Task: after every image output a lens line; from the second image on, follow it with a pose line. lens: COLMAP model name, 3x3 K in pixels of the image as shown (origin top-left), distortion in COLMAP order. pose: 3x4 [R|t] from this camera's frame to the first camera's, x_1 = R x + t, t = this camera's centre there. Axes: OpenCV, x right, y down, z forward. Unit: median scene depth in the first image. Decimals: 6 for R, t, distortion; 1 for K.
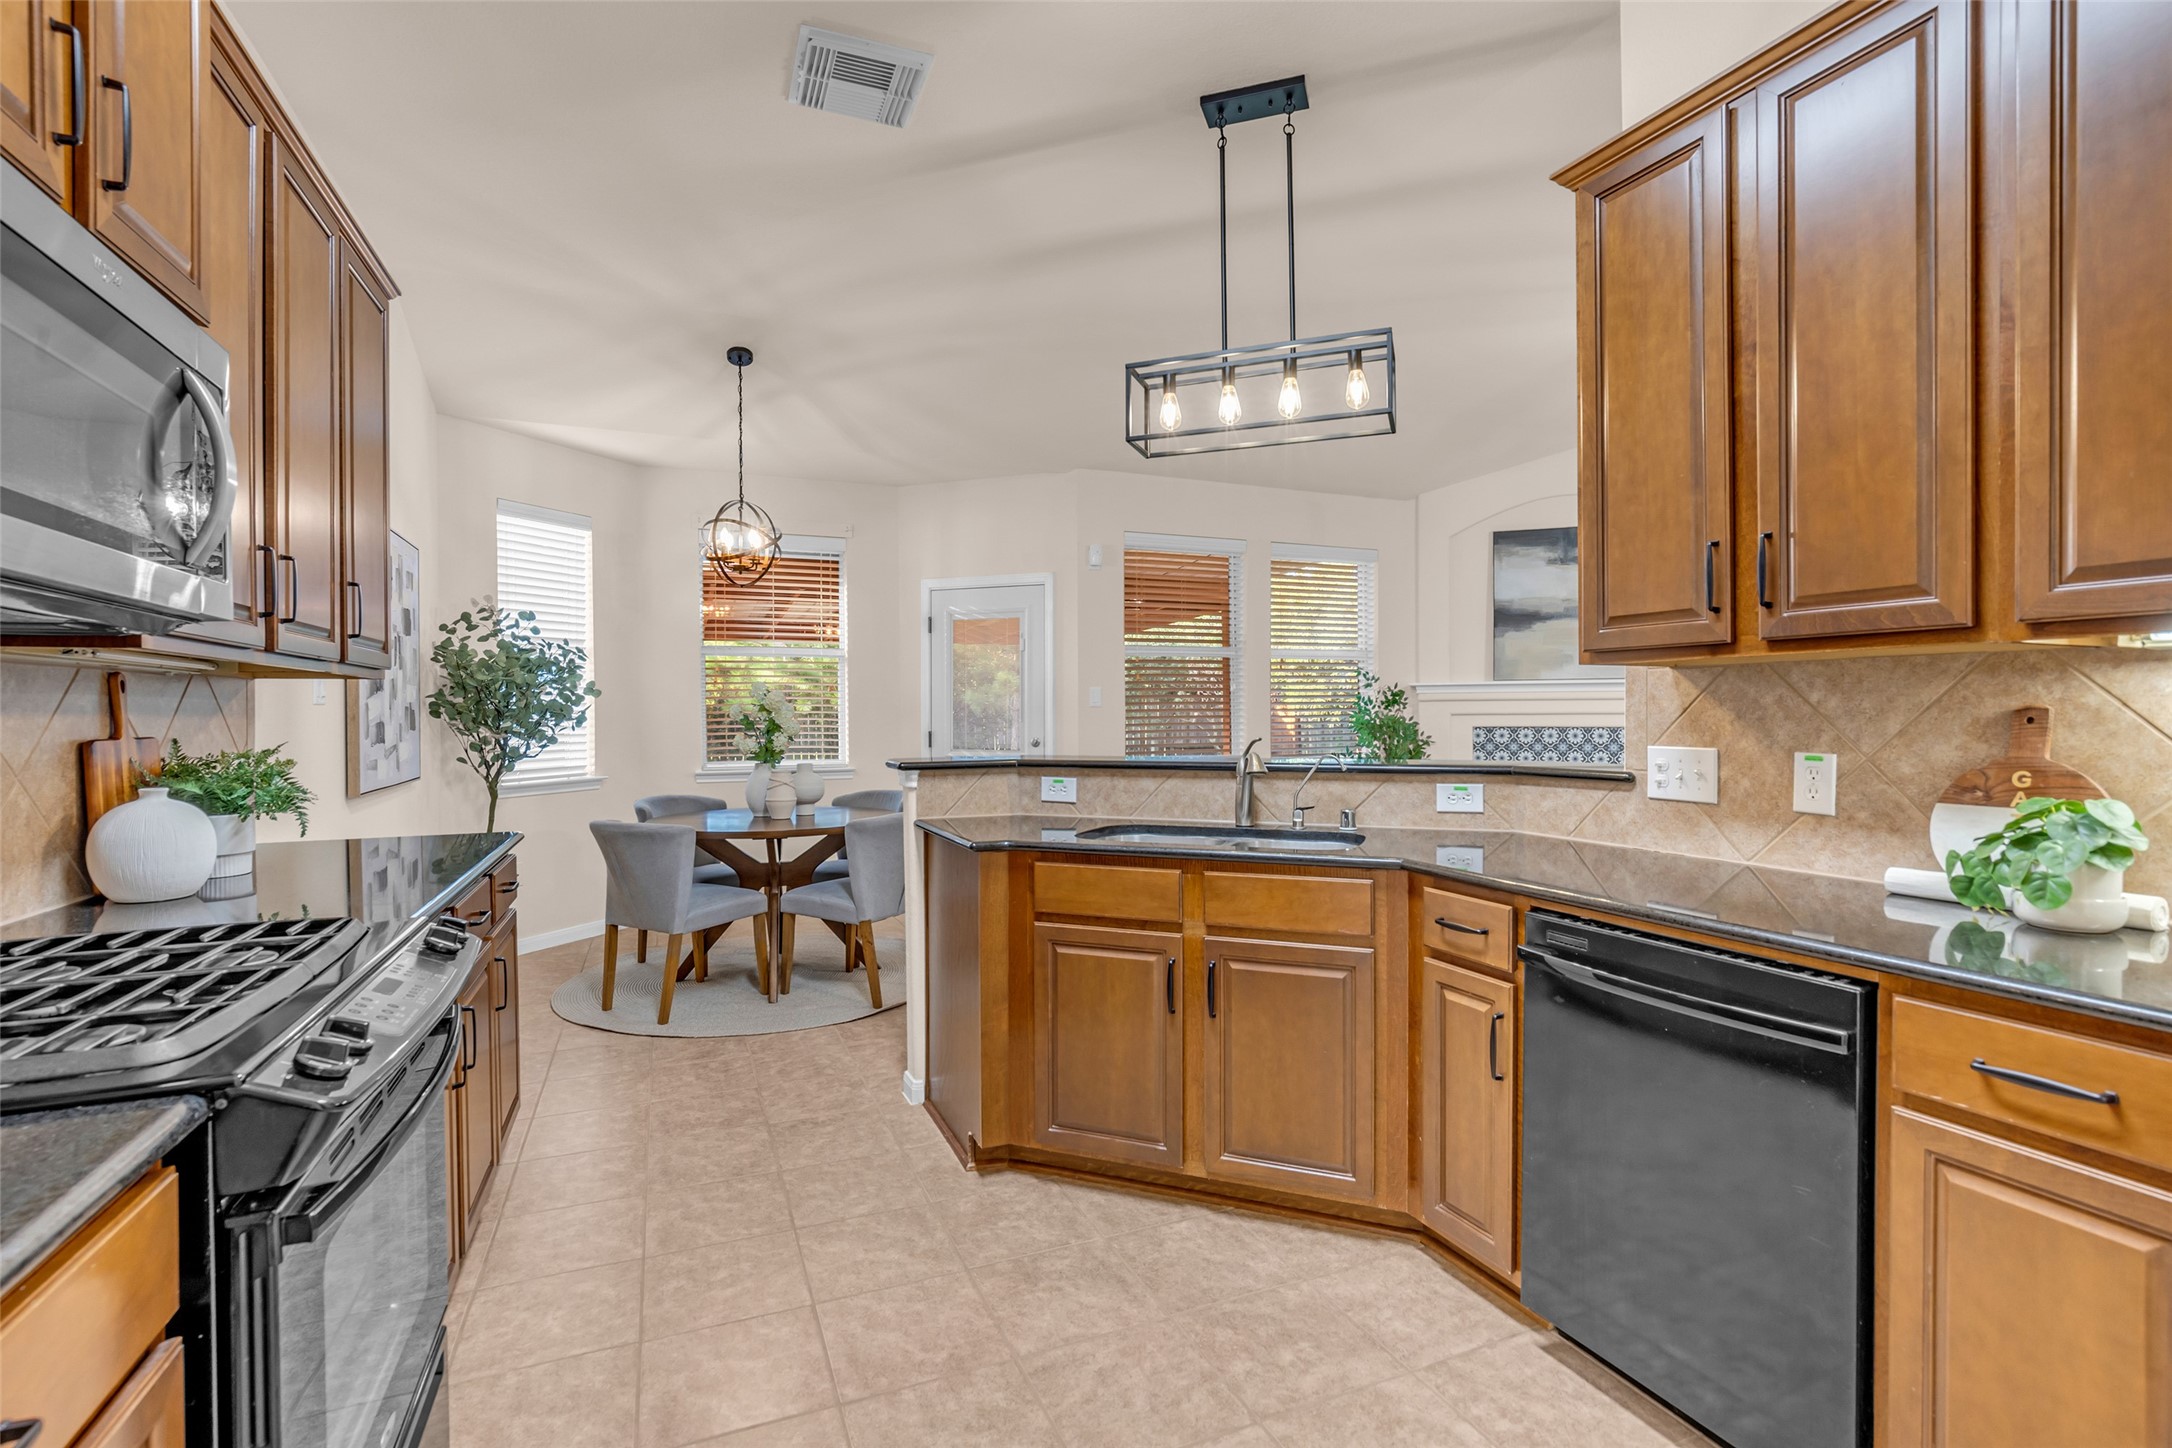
lens RADIAL K [[1013.5, 0, 1084.5], [0, 1013.5, 718.4], [0, 0, 1]] dist [0.000879, 0.000094]
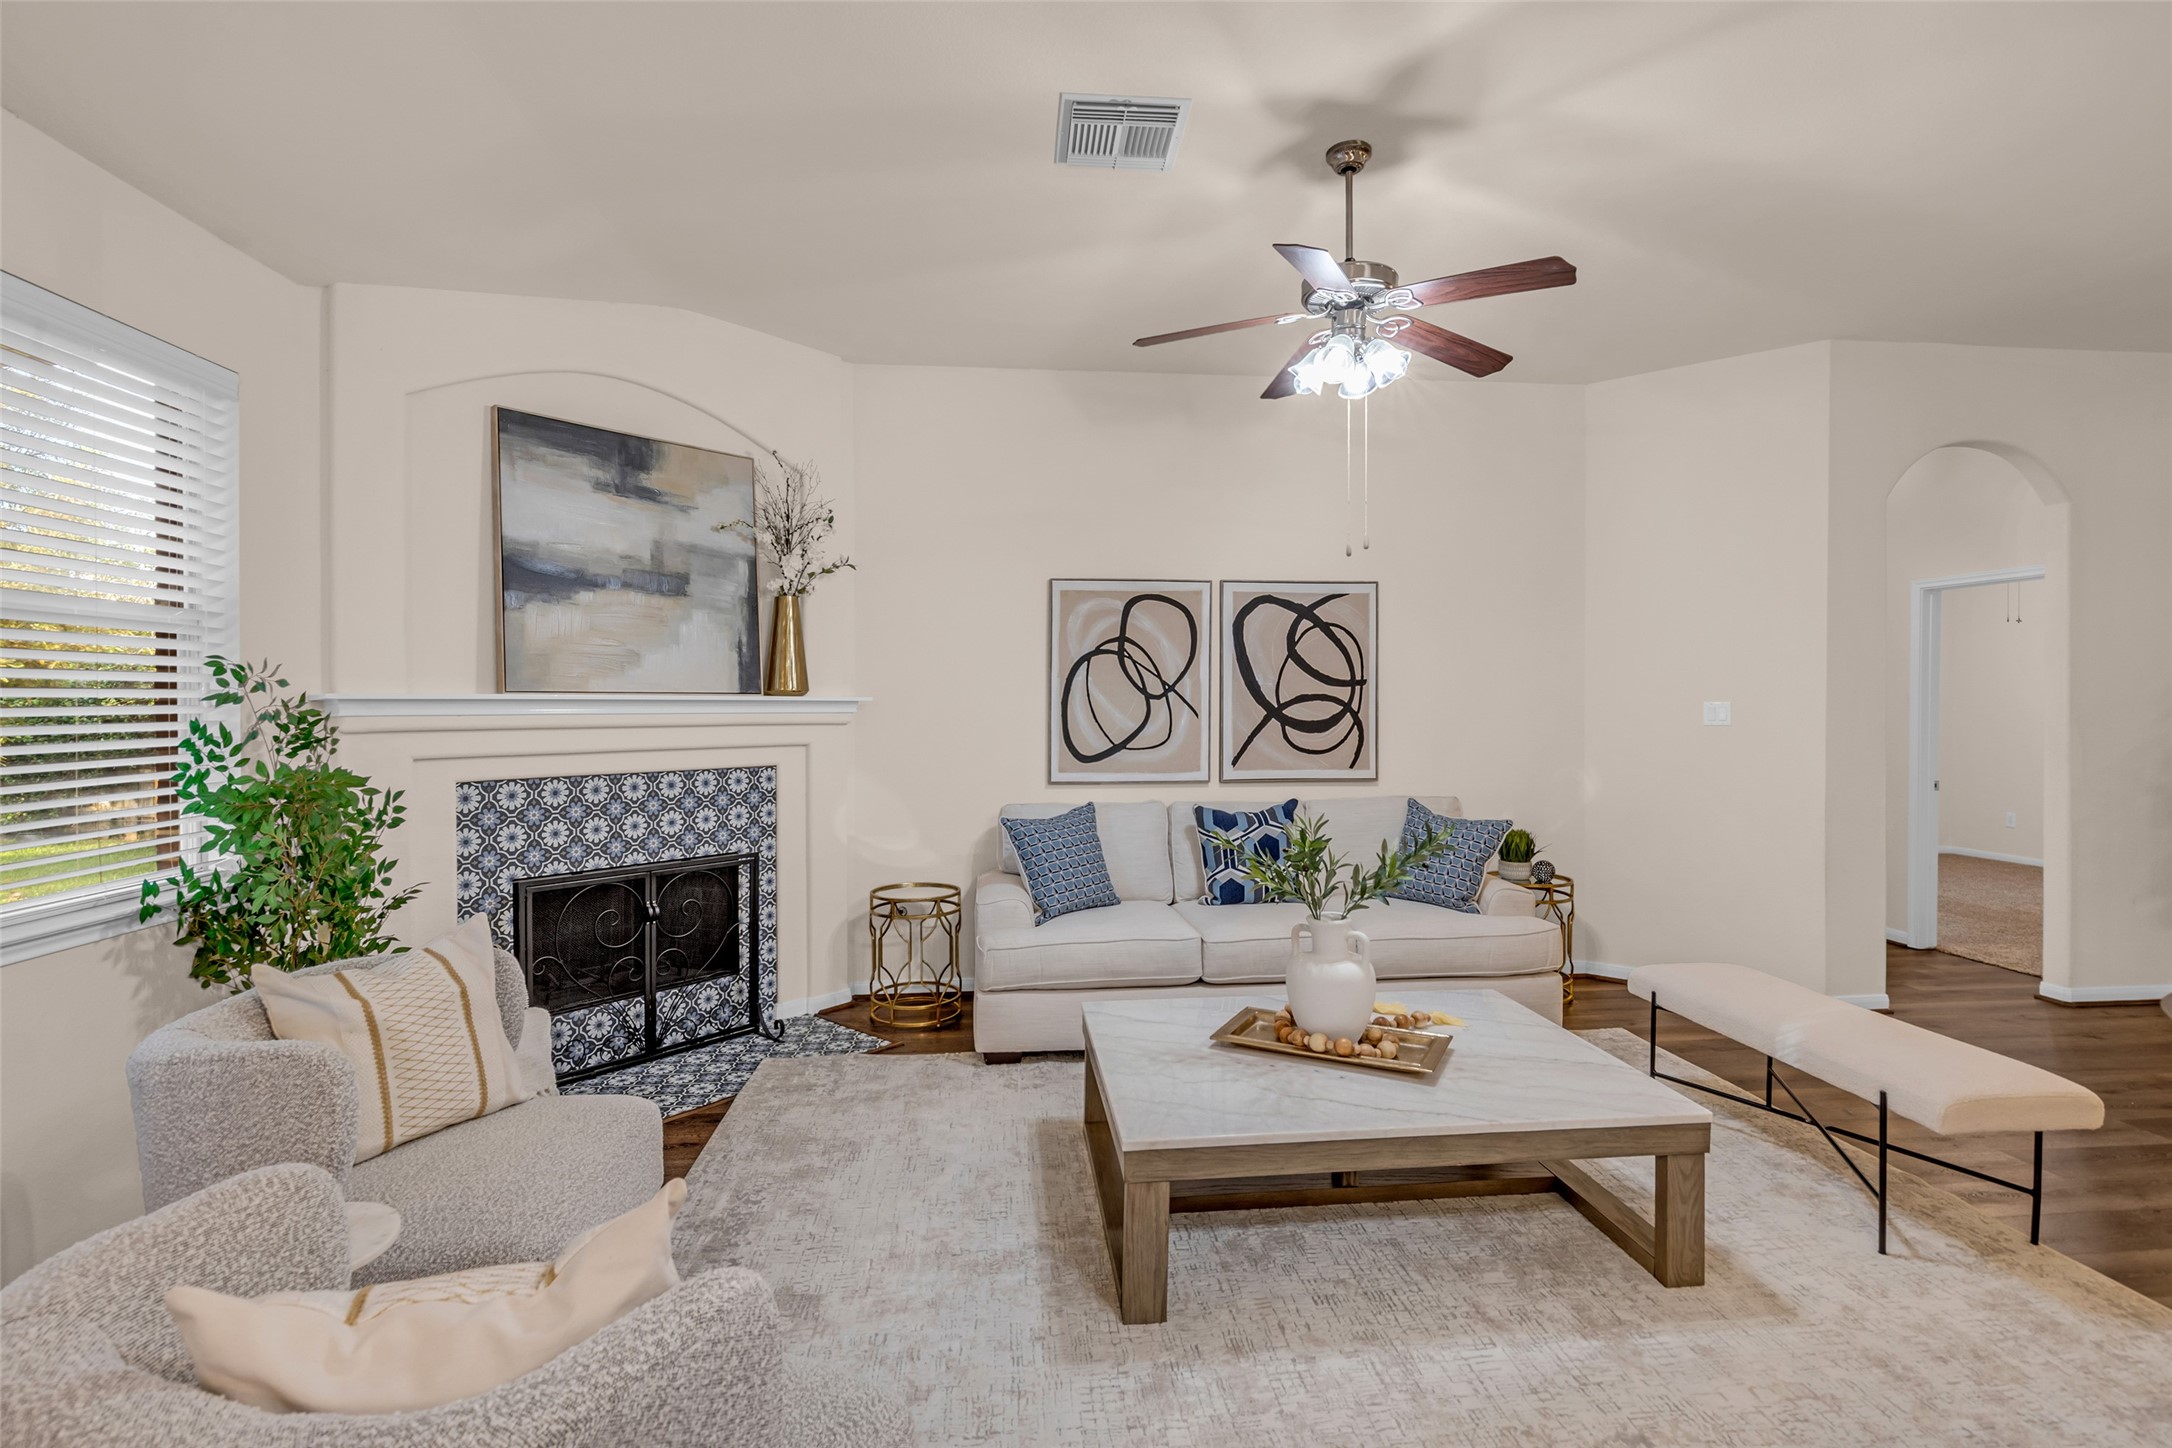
lens RADIAL K [[1013.5, 0, 1087.9], [0, 1013.5, 713.7], [0, 0, 1]] dist [0.000879, 0.000094]
pose [[0.297170, -0.004421, 0.954814, -0.005436], [0.010284, 0.999946, 0.001429, -0.023669], [-0.954769, 0.009394, 0.297199, 0.557282]]
